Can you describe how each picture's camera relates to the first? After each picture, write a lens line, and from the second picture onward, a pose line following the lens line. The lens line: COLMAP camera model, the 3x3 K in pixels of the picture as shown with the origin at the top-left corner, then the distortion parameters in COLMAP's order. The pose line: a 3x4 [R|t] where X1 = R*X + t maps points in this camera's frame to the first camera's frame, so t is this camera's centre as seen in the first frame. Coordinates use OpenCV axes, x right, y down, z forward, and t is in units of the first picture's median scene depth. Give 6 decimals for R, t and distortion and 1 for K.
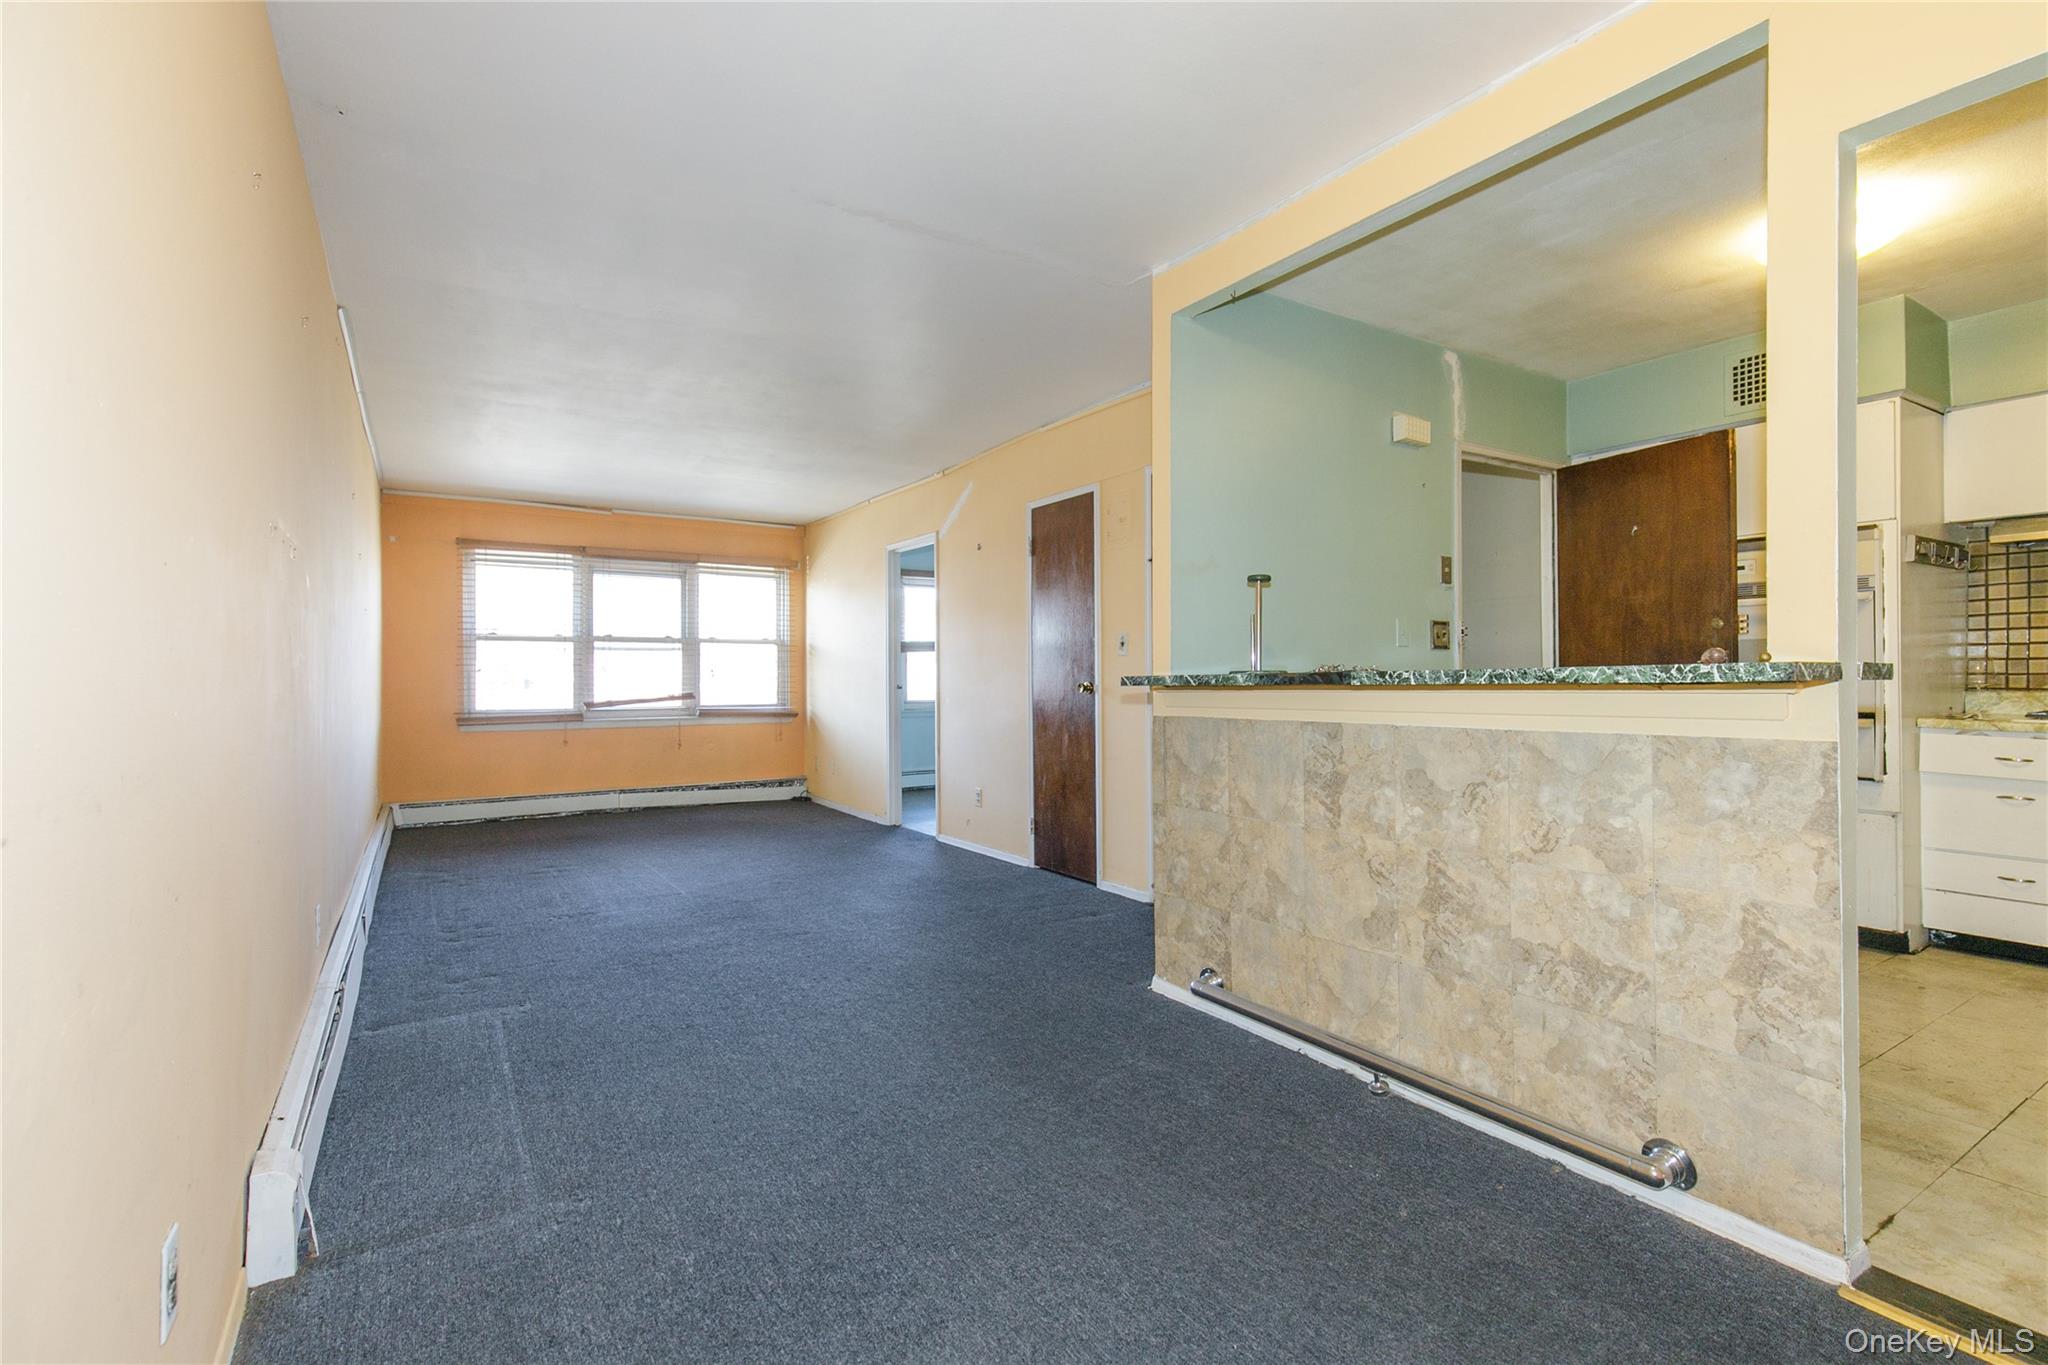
lens RADIAL K [[944.7, 0, 1035.0], [0, 944.7, 677.1], [0, 0, 1]] dist [0.010933, -0.004239]
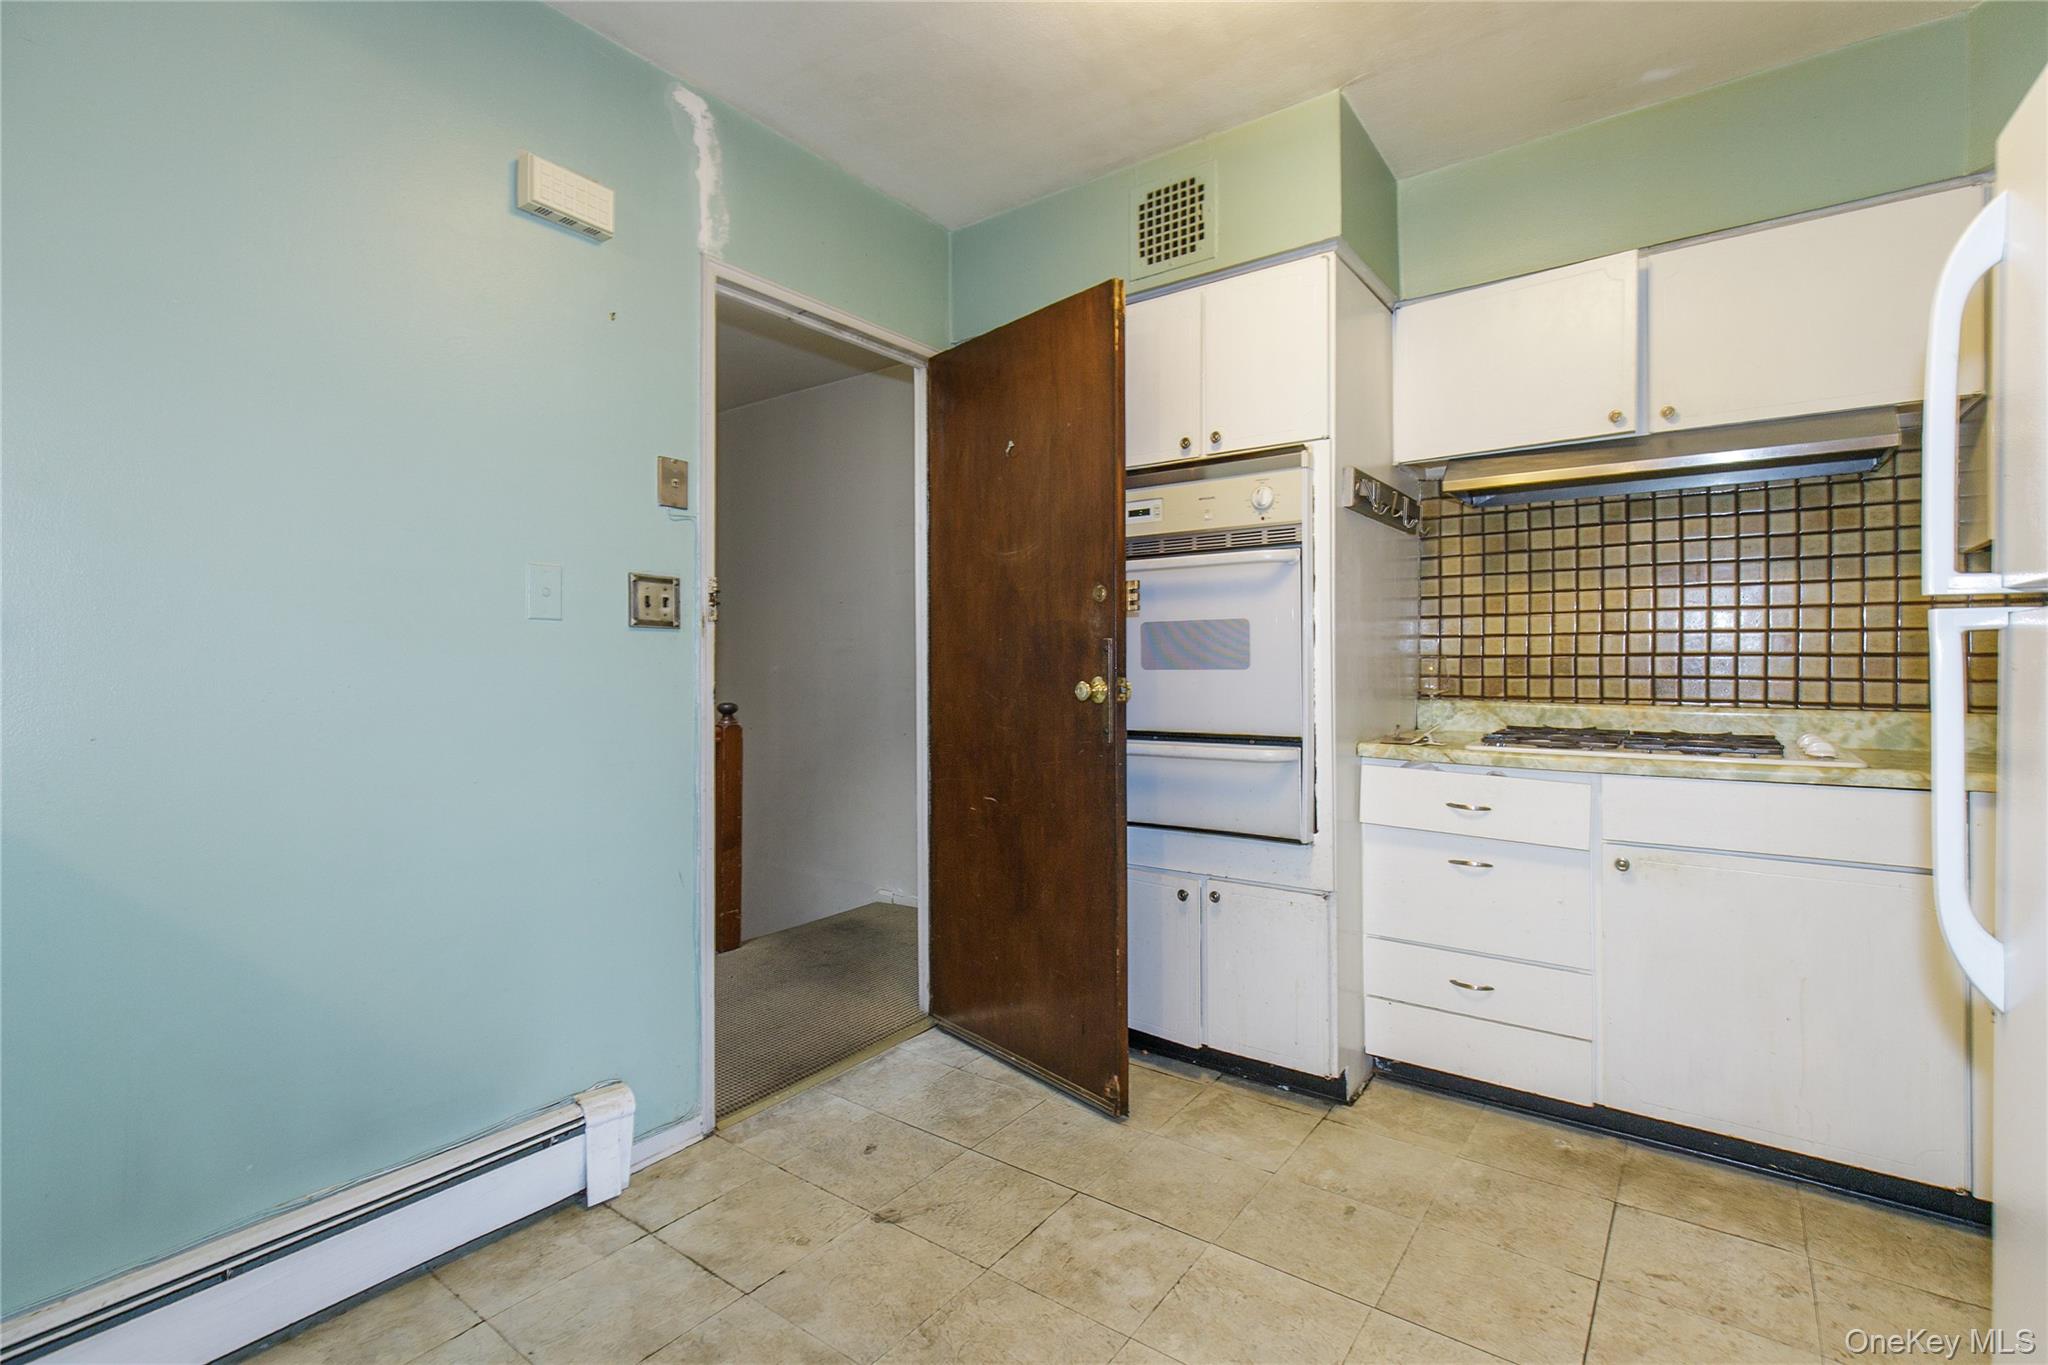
lens RADIAL K [[944.7, 0, 1019.7], [0, 944.7, 661.1], [0, 0, 1]] dist [0.010933, -0.004239]
pose [[0.936345, 0.008624, 0.350975, 0.444714], [-0.005526, 0.999936, -0.009828, -0.006494], [-0.351037, 0.007263, 0.936333, 0.433659]]
